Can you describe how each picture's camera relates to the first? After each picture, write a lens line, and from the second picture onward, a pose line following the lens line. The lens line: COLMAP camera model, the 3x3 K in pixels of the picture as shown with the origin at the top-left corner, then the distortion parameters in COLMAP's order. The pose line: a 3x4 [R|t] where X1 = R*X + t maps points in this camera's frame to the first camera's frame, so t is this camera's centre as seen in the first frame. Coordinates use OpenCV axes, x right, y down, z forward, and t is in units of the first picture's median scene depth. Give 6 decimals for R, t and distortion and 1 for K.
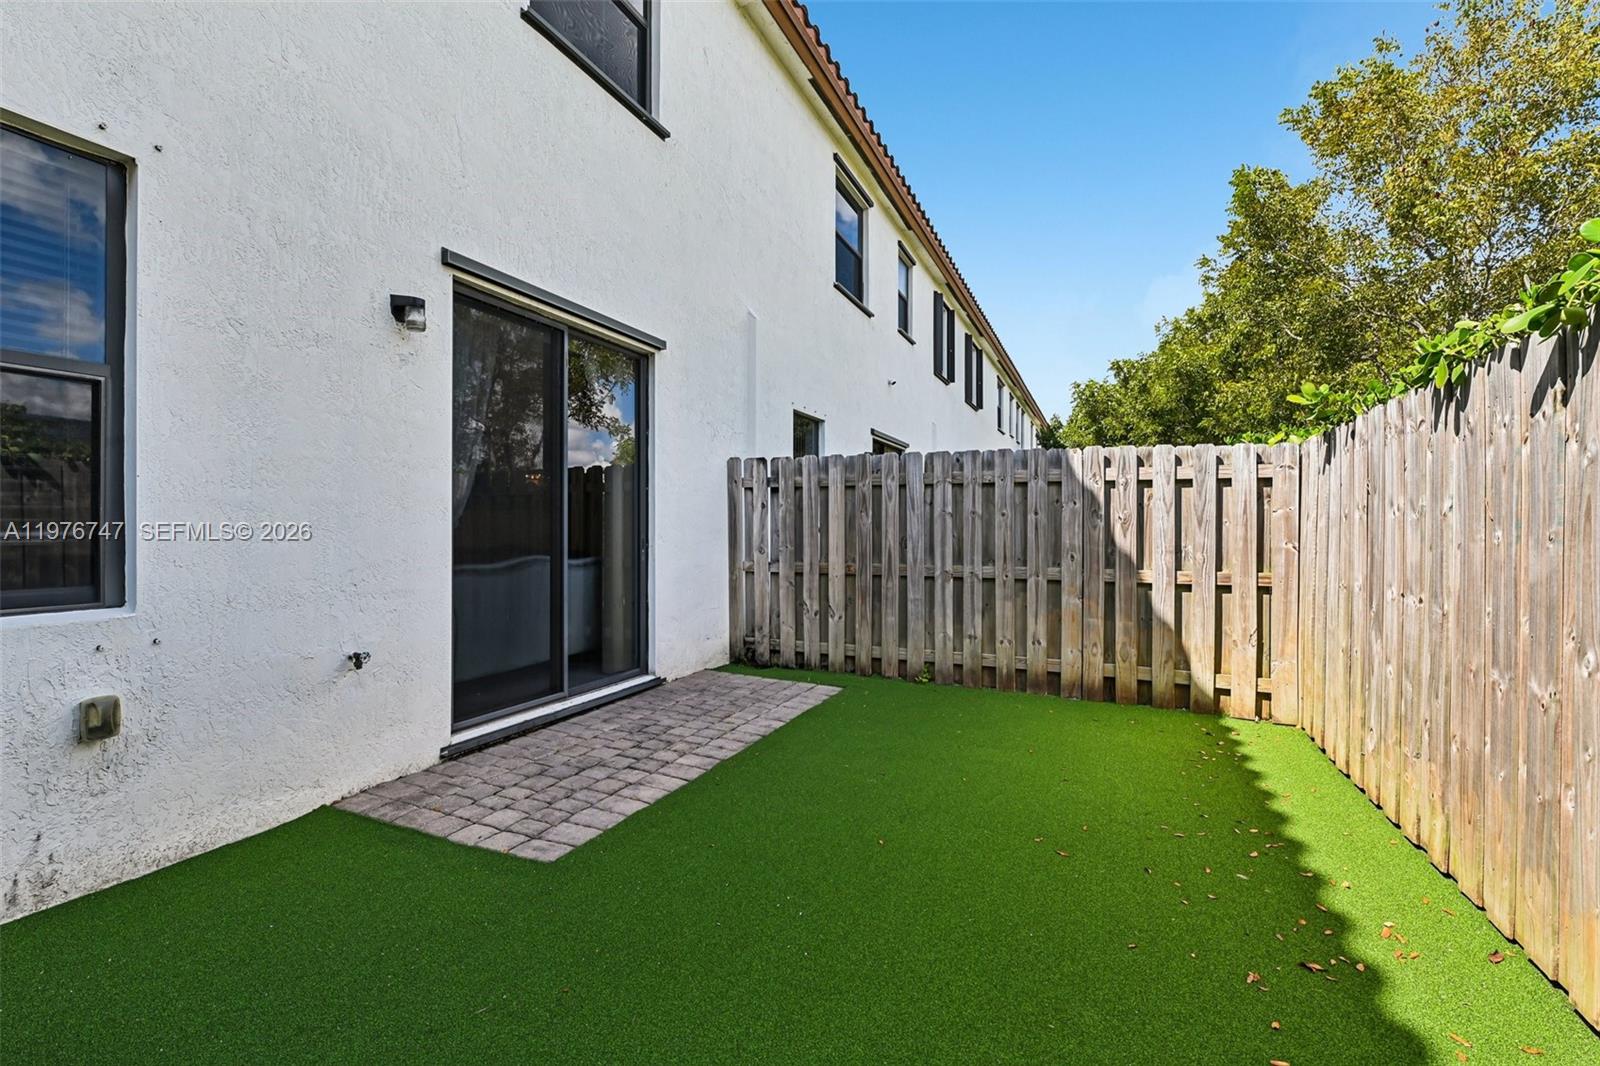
lens RADIAL K [[728.8, 0, 779.0], [0, 728.8, 538.2], [0, 0, 1]] dist [-0.003385, -0.000544]
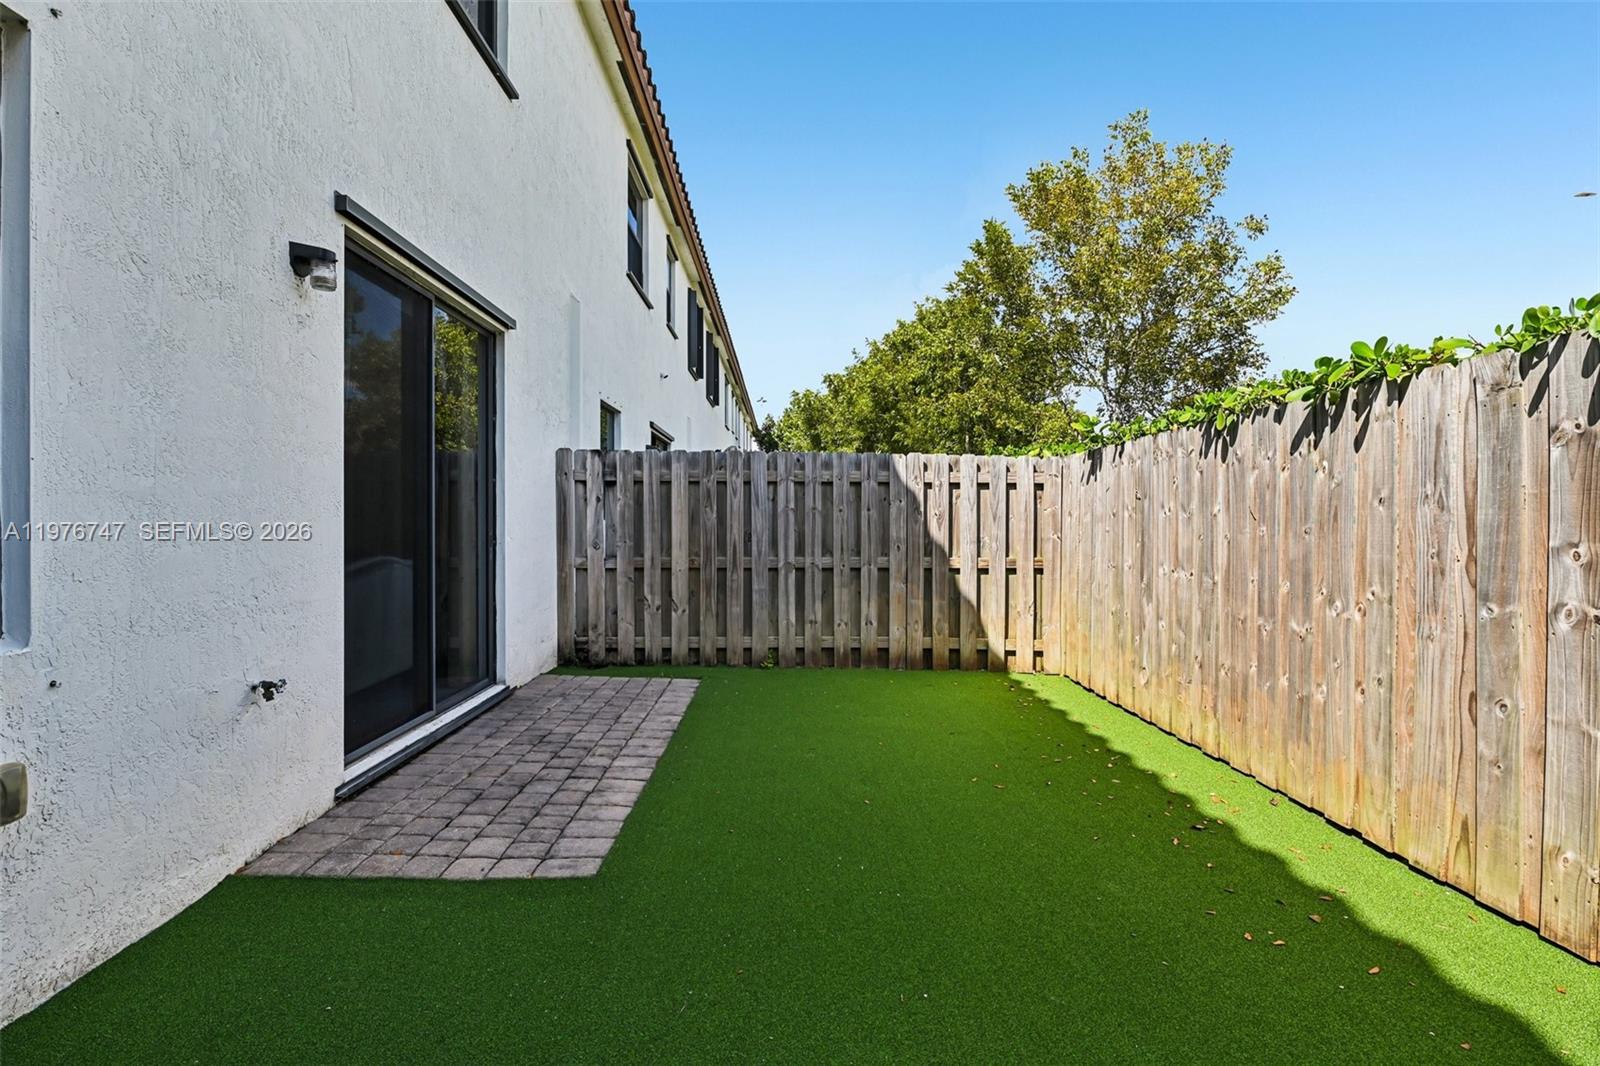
lens RADIAL K [[738.8, 0, 800.0], [0, 738.8, 533.0], [0, 0, 1]] dist [-0.002893, -0.000553]
pose [[0.904438, -0.008173, 0.426526, -0.326159], [0.006460, 0.999964, 0.005464, -0.006680], [-0.426556, -0.002187, 0.904459, 0.003639]]
